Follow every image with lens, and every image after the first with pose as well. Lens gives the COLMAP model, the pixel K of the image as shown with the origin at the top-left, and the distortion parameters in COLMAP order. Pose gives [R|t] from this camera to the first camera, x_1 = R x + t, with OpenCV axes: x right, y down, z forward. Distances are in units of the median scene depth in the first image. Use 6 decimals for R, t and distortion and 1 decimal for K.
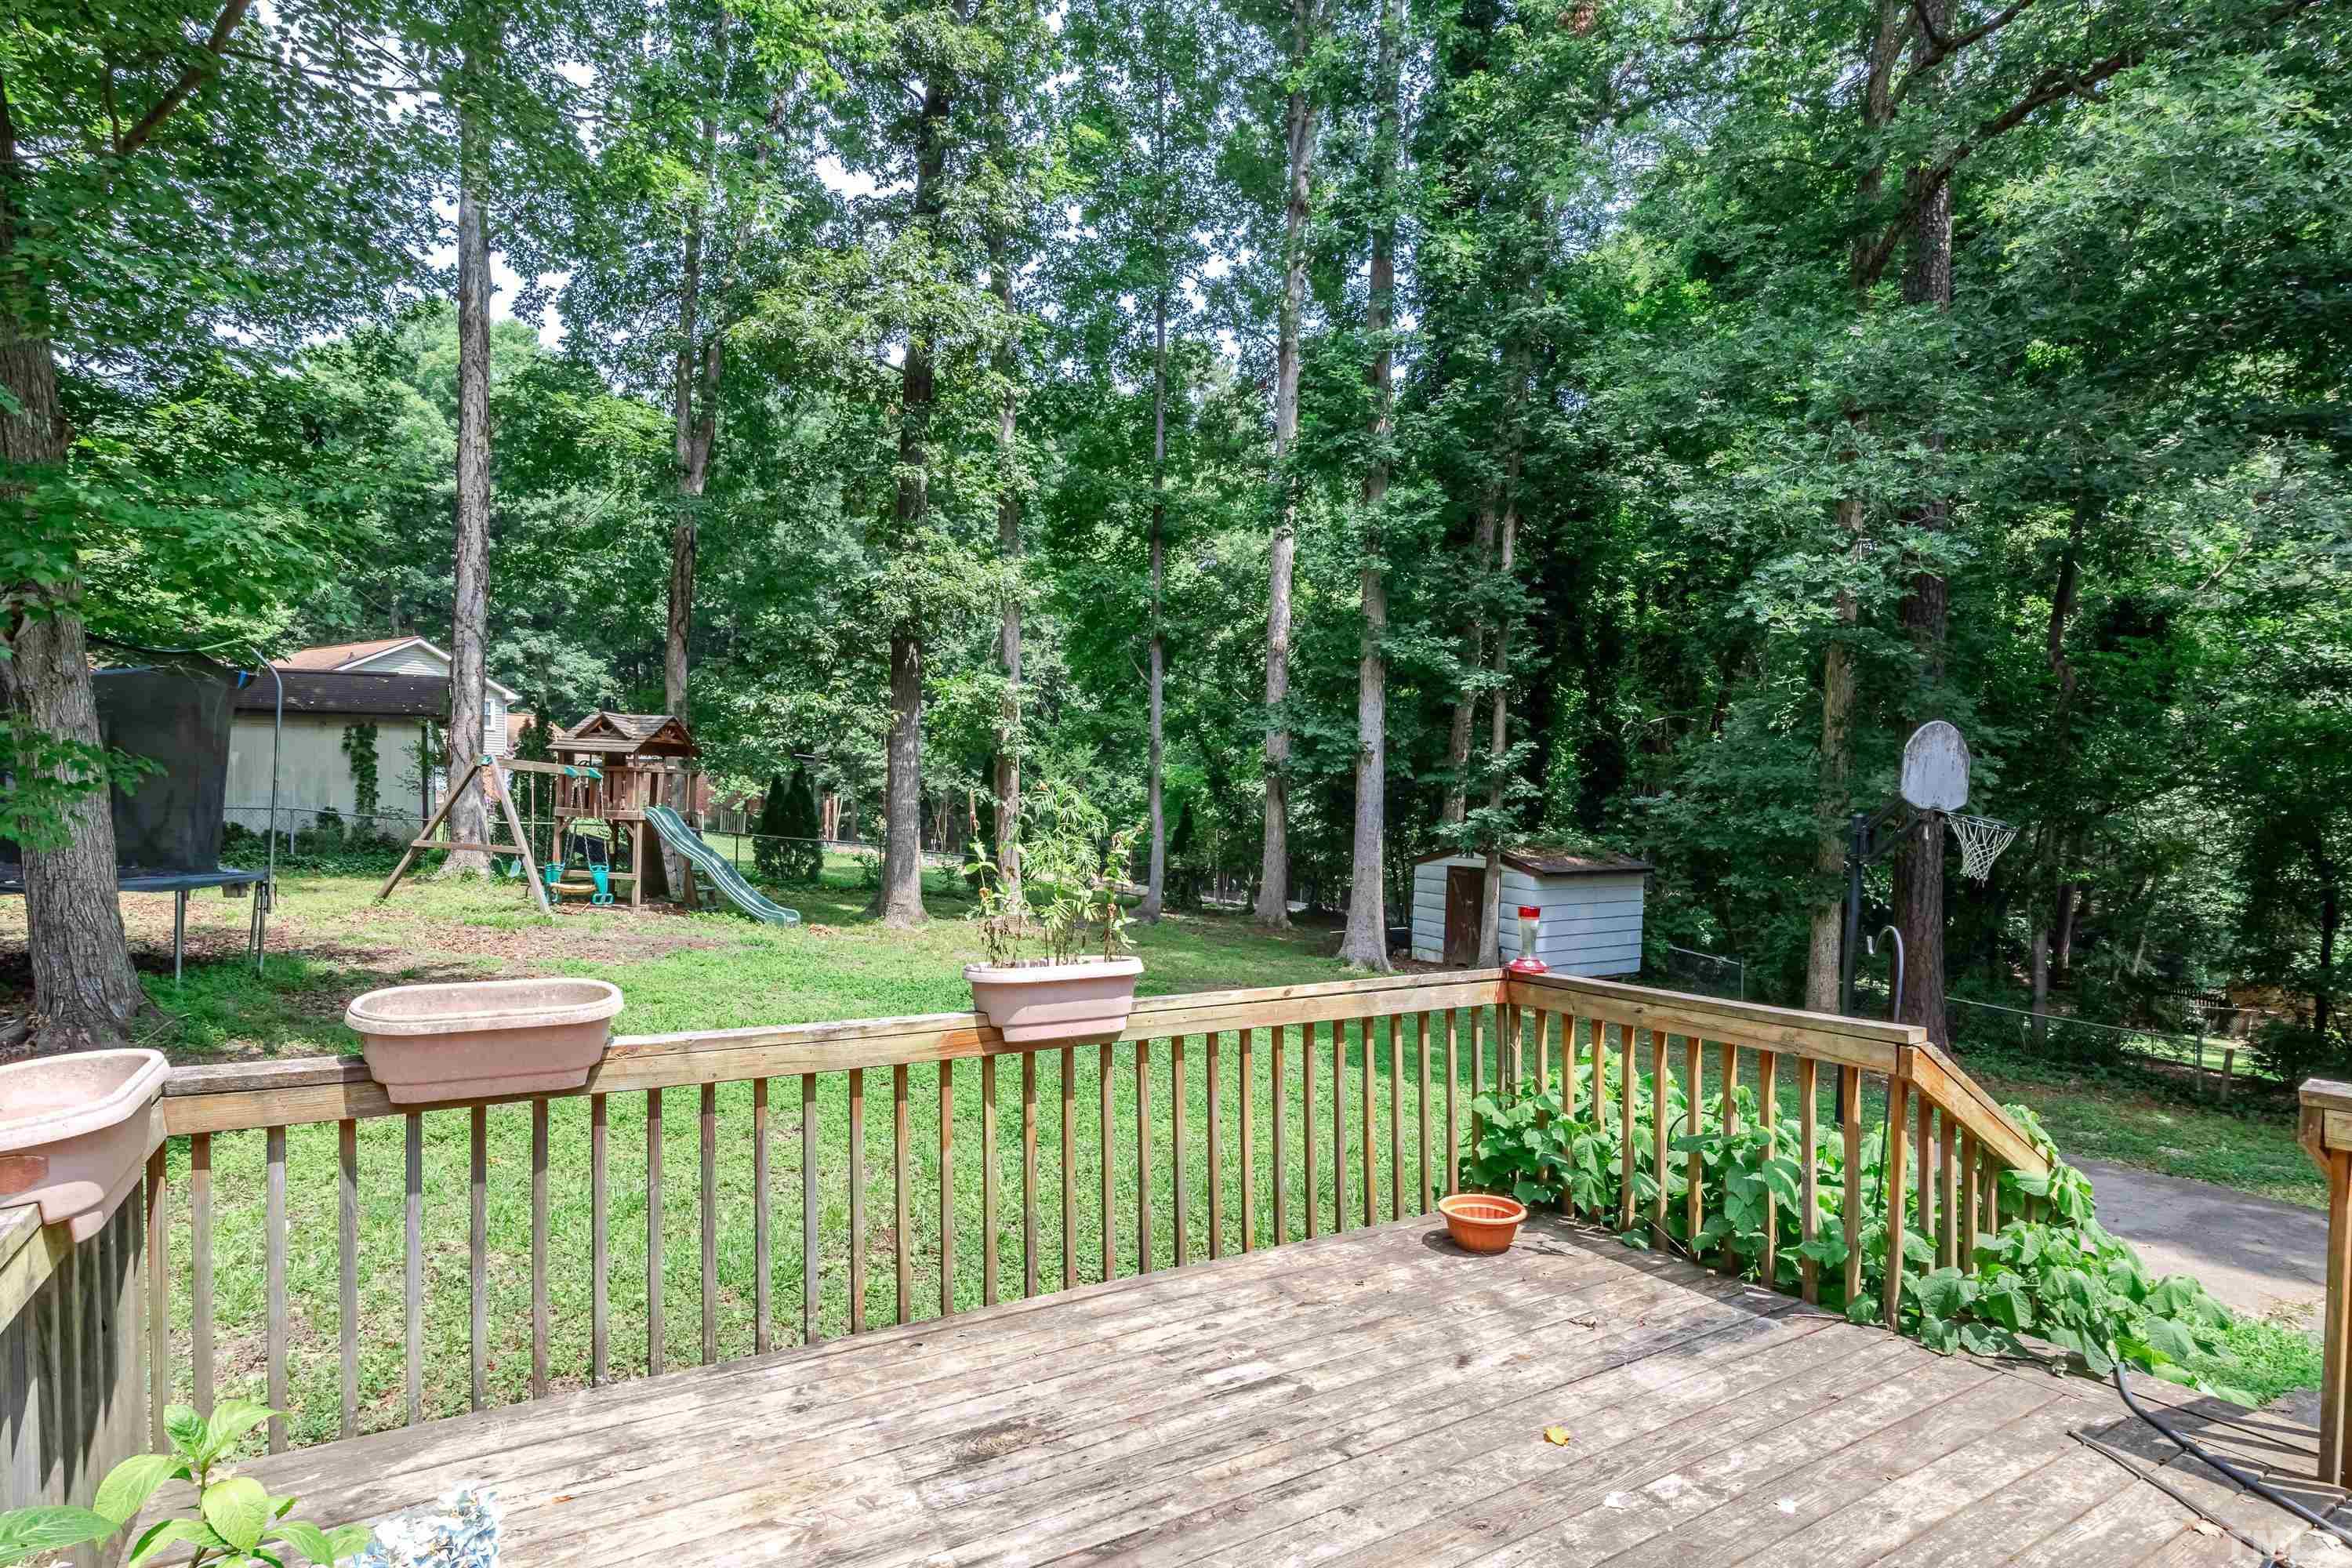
lens RADIAL K [[1254.4, 0, 1176.0], [0, 1254.4, 784.0], [0, 0, 1]] dist [0.019455, -0.000942]
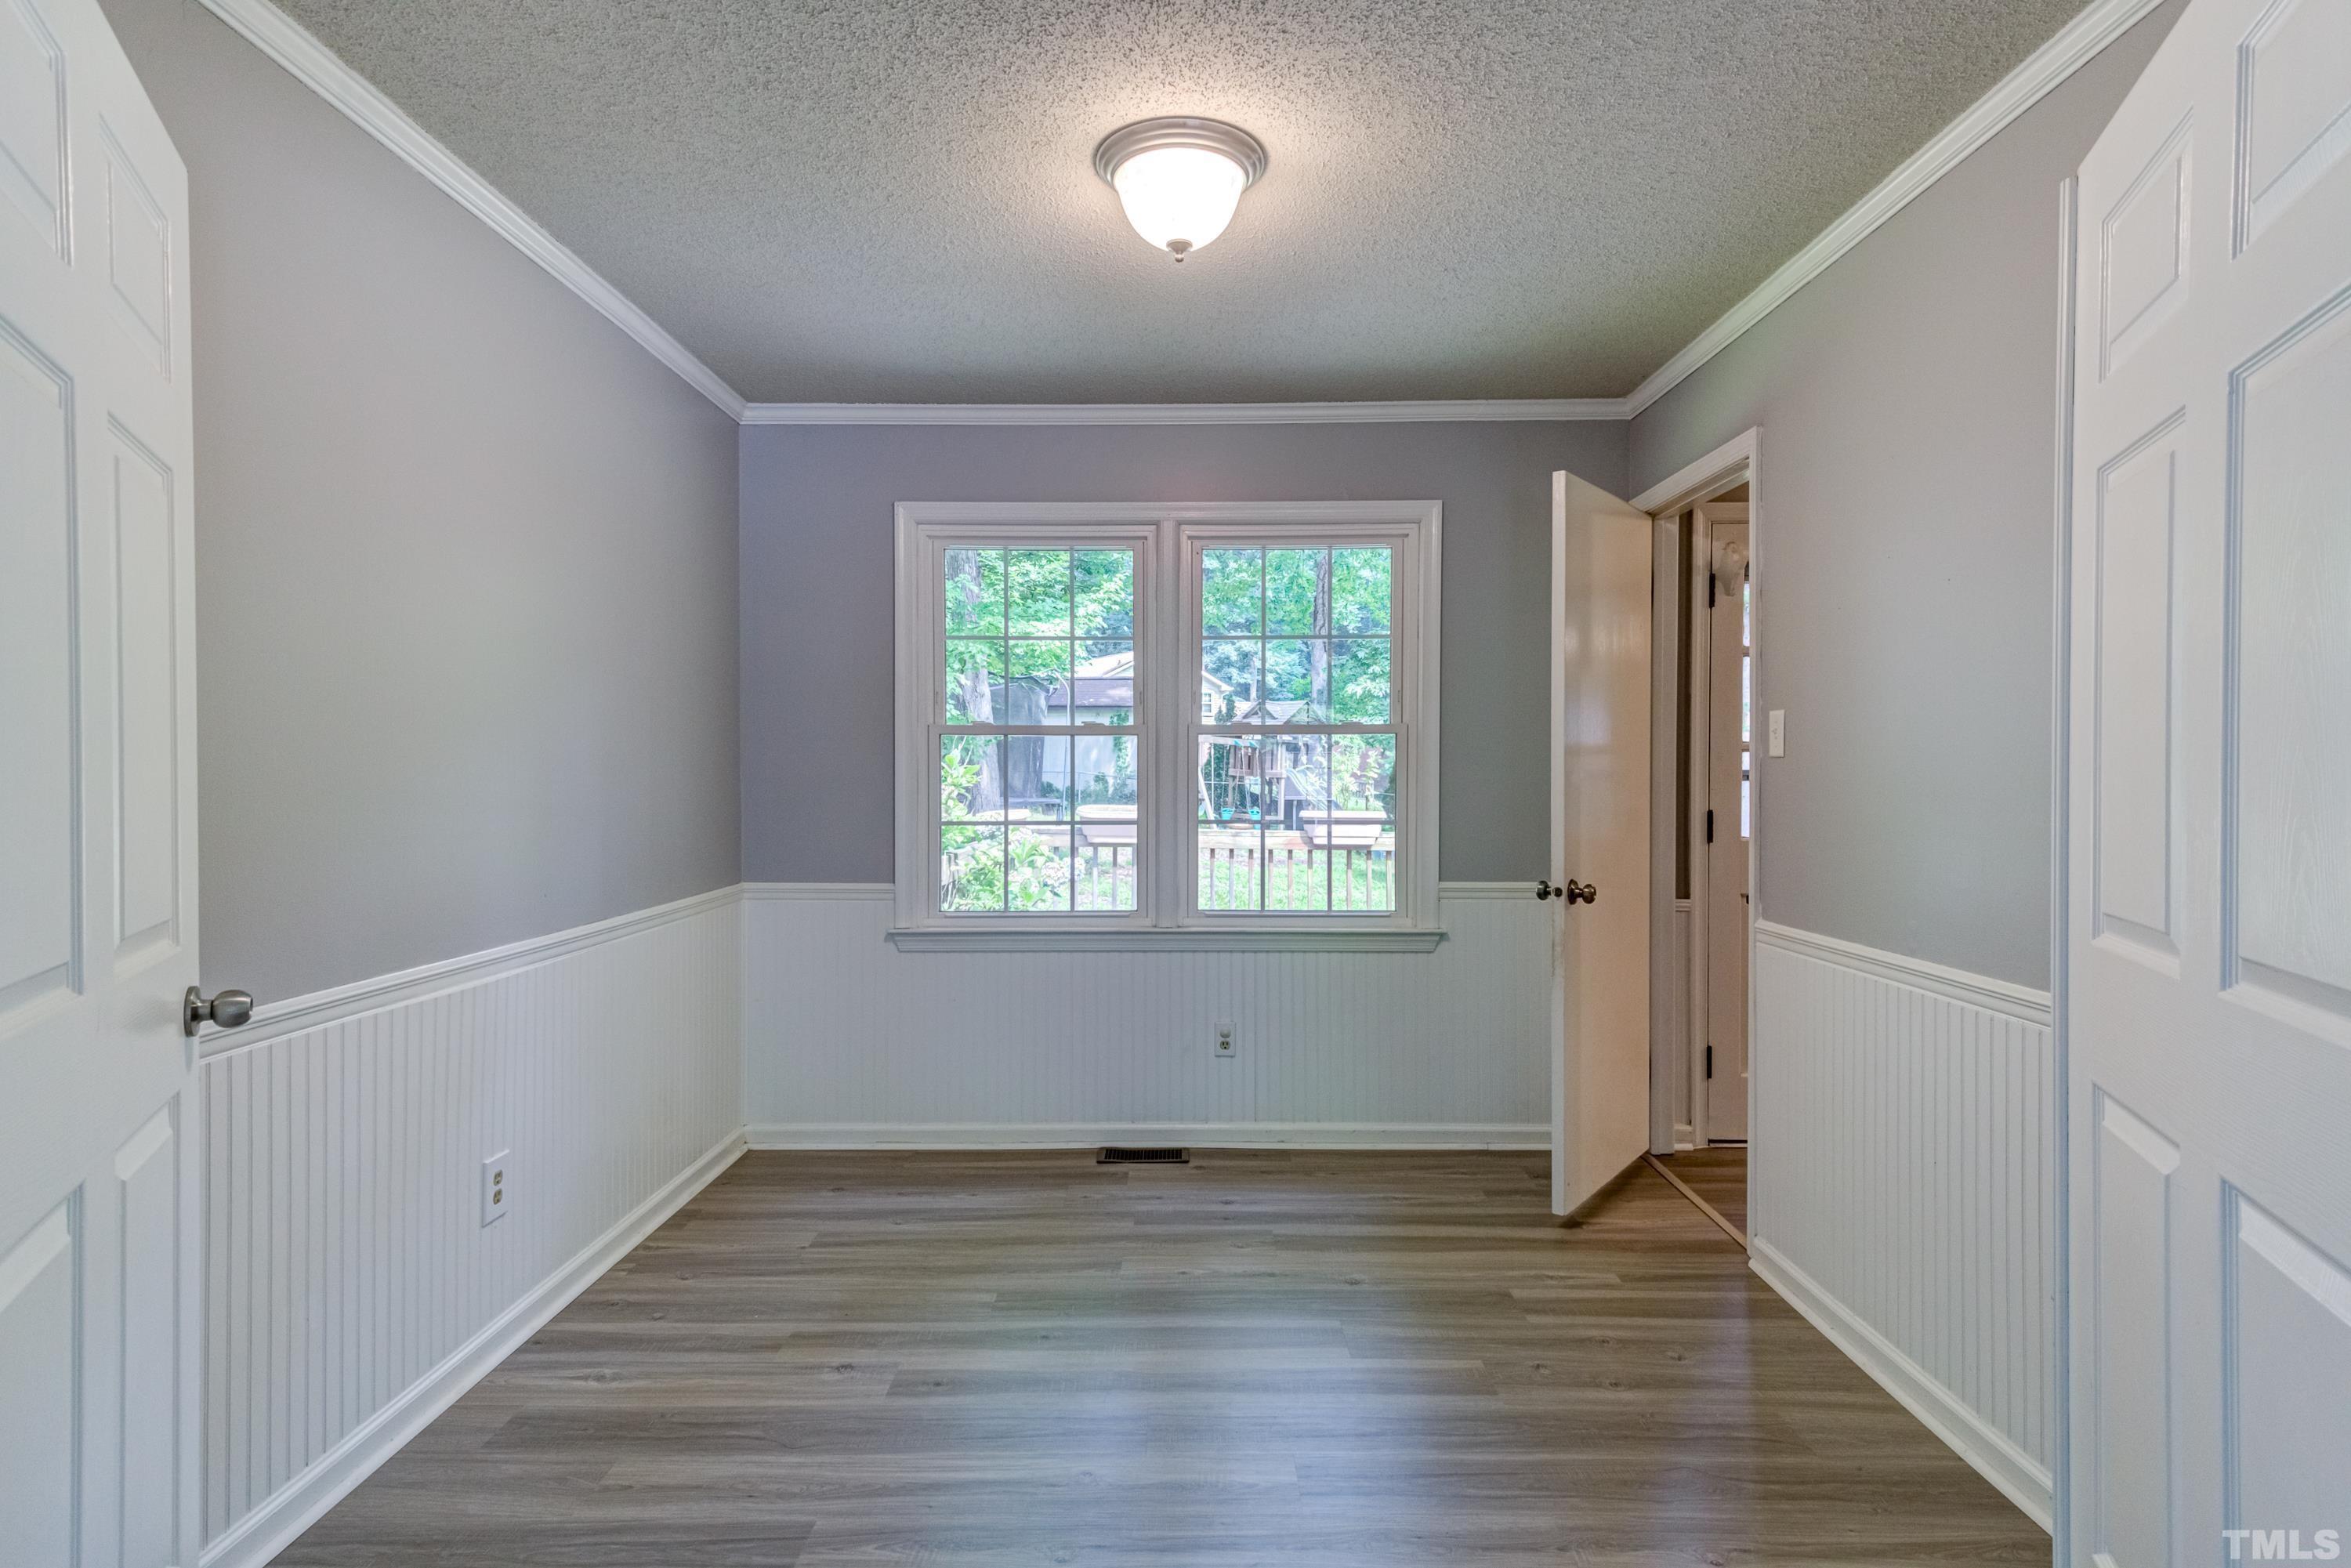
lens RADIAL K [[1253.8, 0, 1175.5], [0, 1253.8, 784.0], [0, 0, 1]] dist [0.019455, -0.000942]
pose [[0.858448, 0.007177, -0.512850, 0.161198], [0.001240, 0.999870, 0.016068, 0.011896], [0.512898, -0.014429, 0.858328, -0.214841]]
